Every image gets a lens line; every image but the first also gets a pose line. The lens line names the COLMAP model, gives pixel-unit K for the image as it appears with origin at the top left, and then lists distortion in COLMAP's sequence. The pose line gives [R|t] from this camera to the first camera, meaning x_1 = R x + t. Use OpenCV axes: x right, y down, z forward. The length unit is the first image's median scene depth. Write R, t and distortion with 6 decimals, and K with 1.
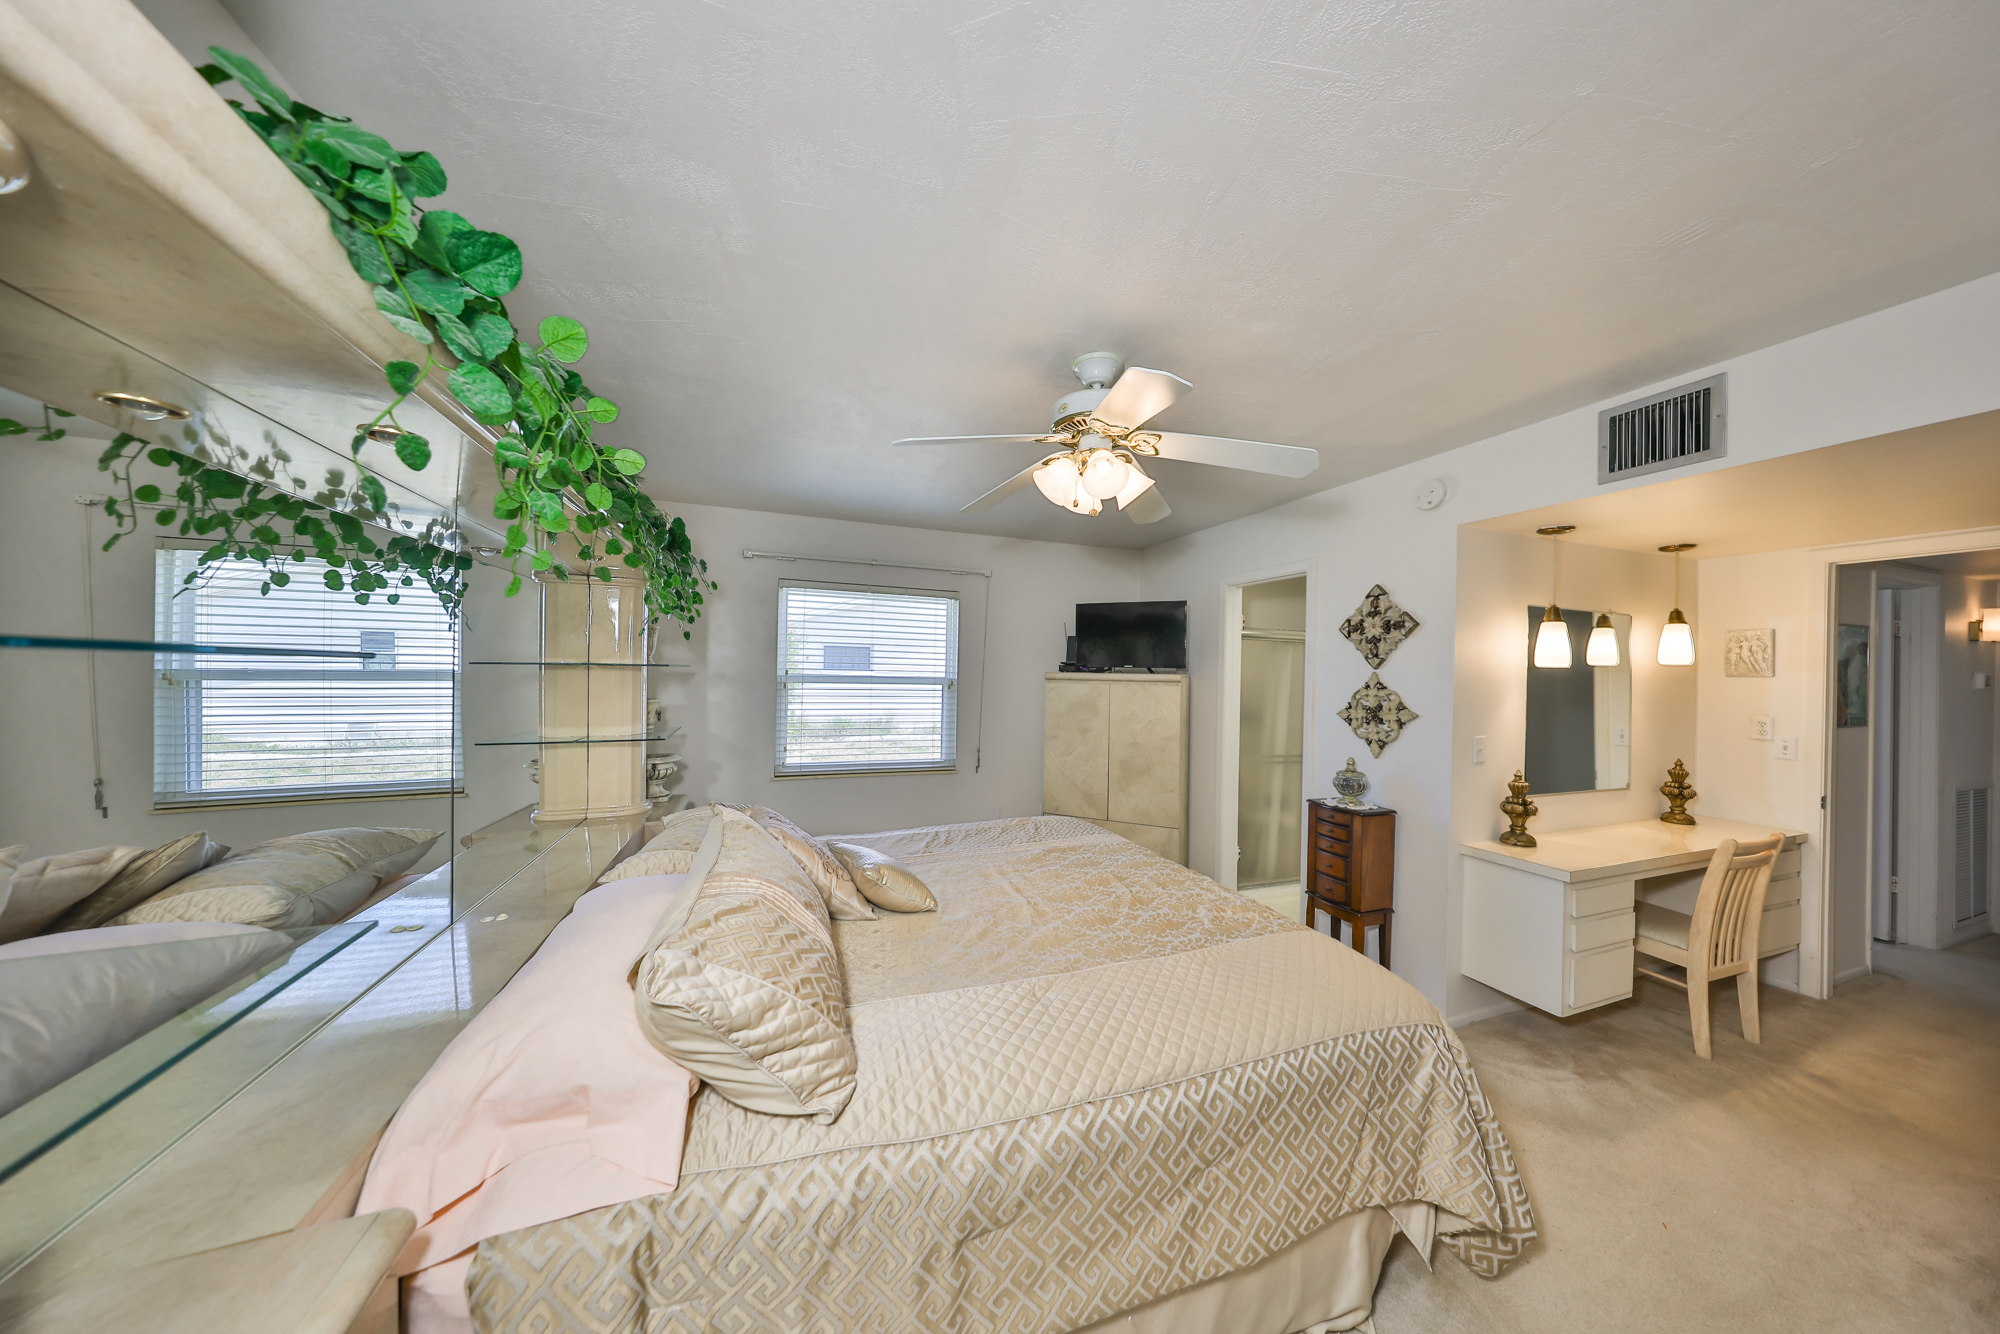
lens RADIAL K [[619.8, 0, 1009.1], [0, 619.8, 673.1], [0, 0, 1]] dist [-0.004810, 0.001142]
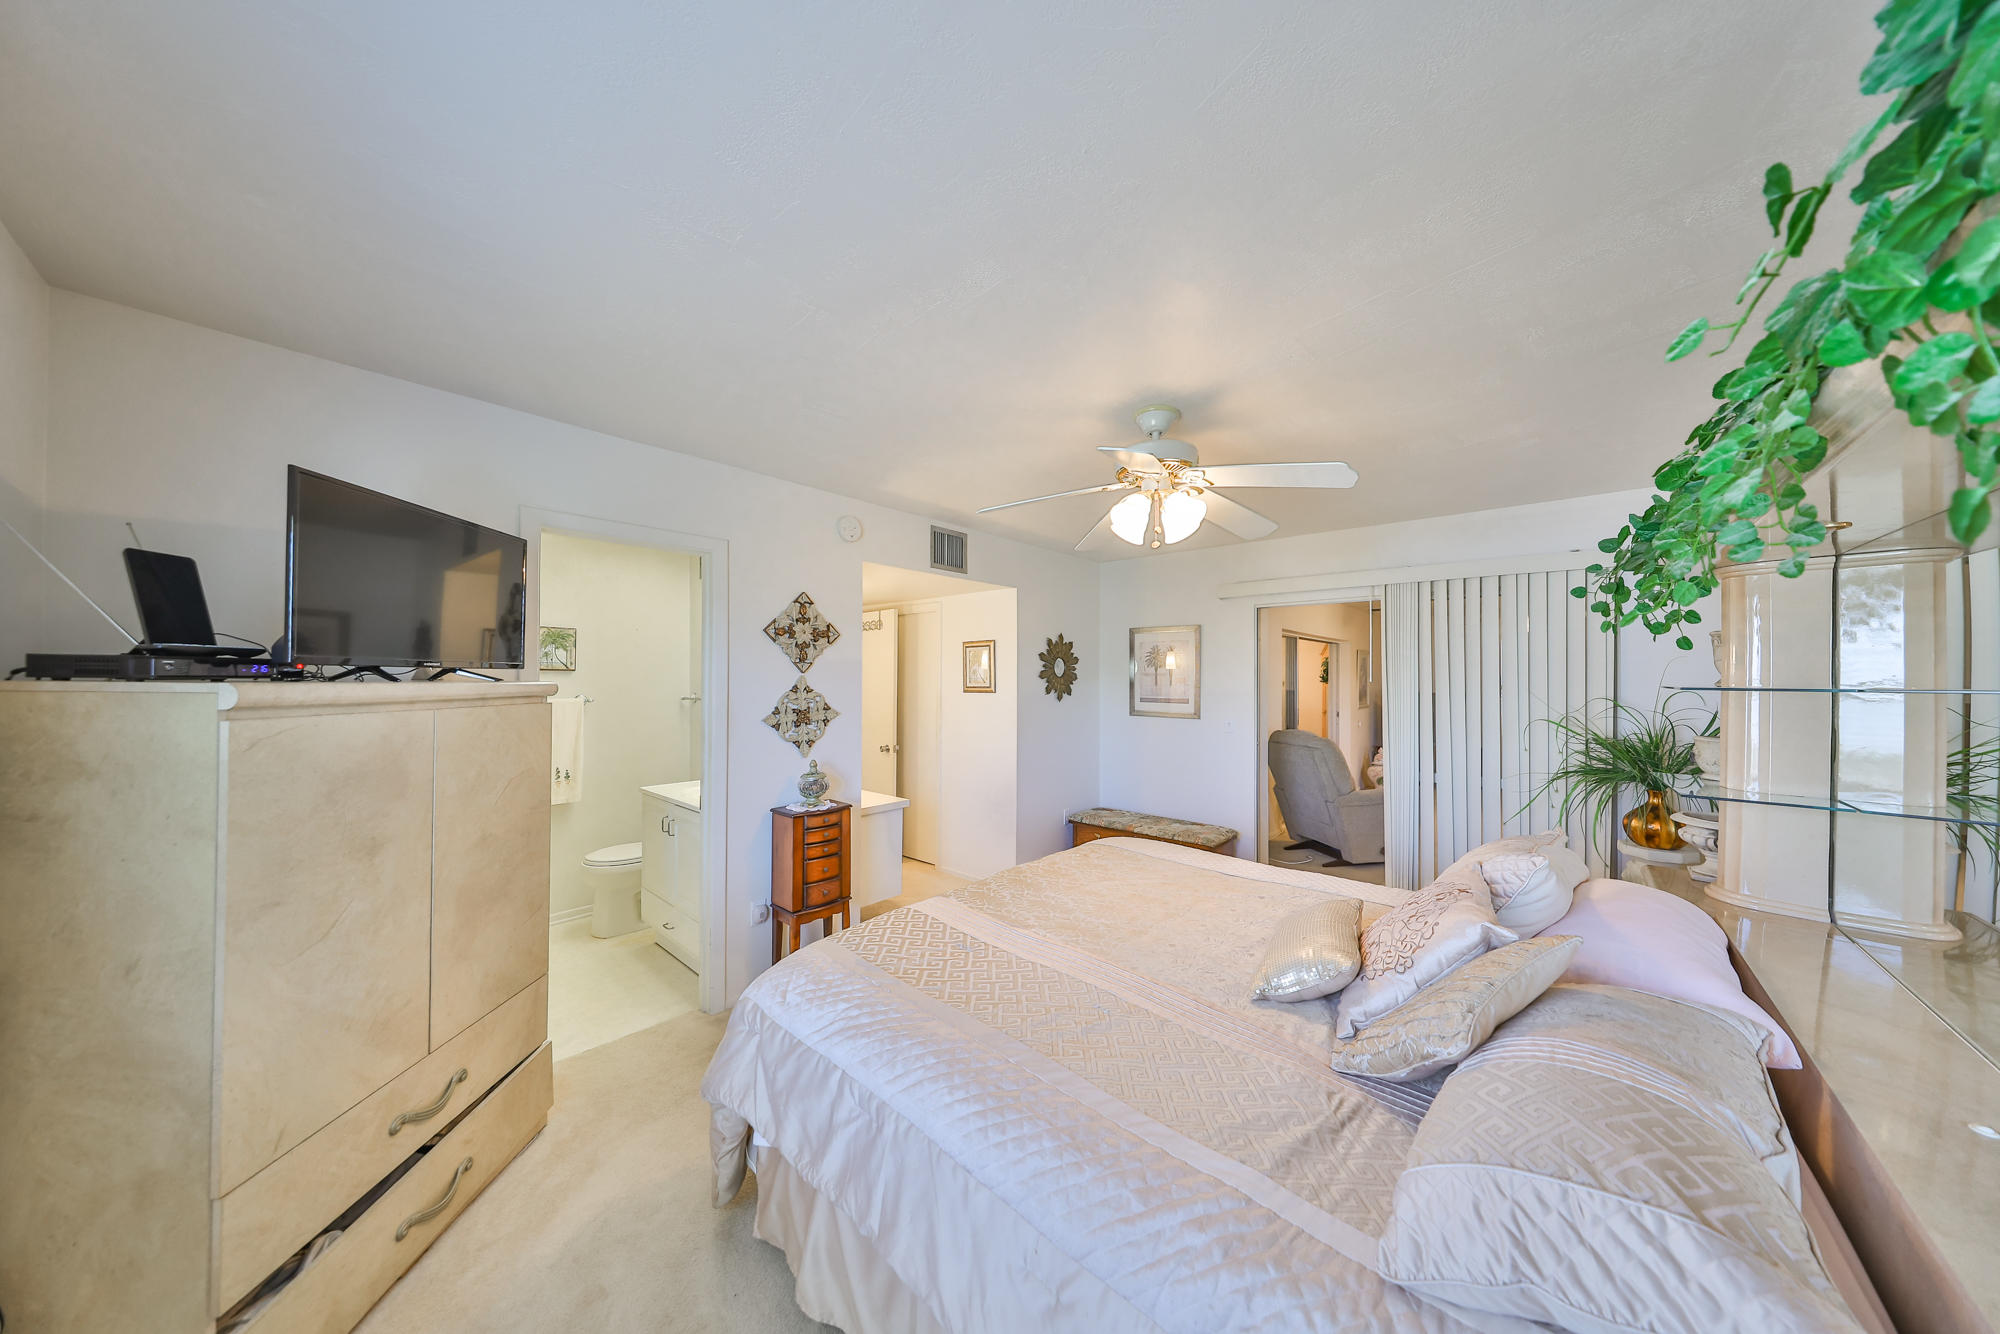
lens RADIAL K [[619.8, 0, 1008.1], [0, 619.8, 675.4], [0, 0, 1]] dist [-0.004810, 0.001142]
pose [[-0.458840, -0.014786, 0.888396, -0.493542], [-0.011225, 0.999878, 0.010844, -0.017813], [-0.888448, -0.004996, -0.458950, 1.158467]]
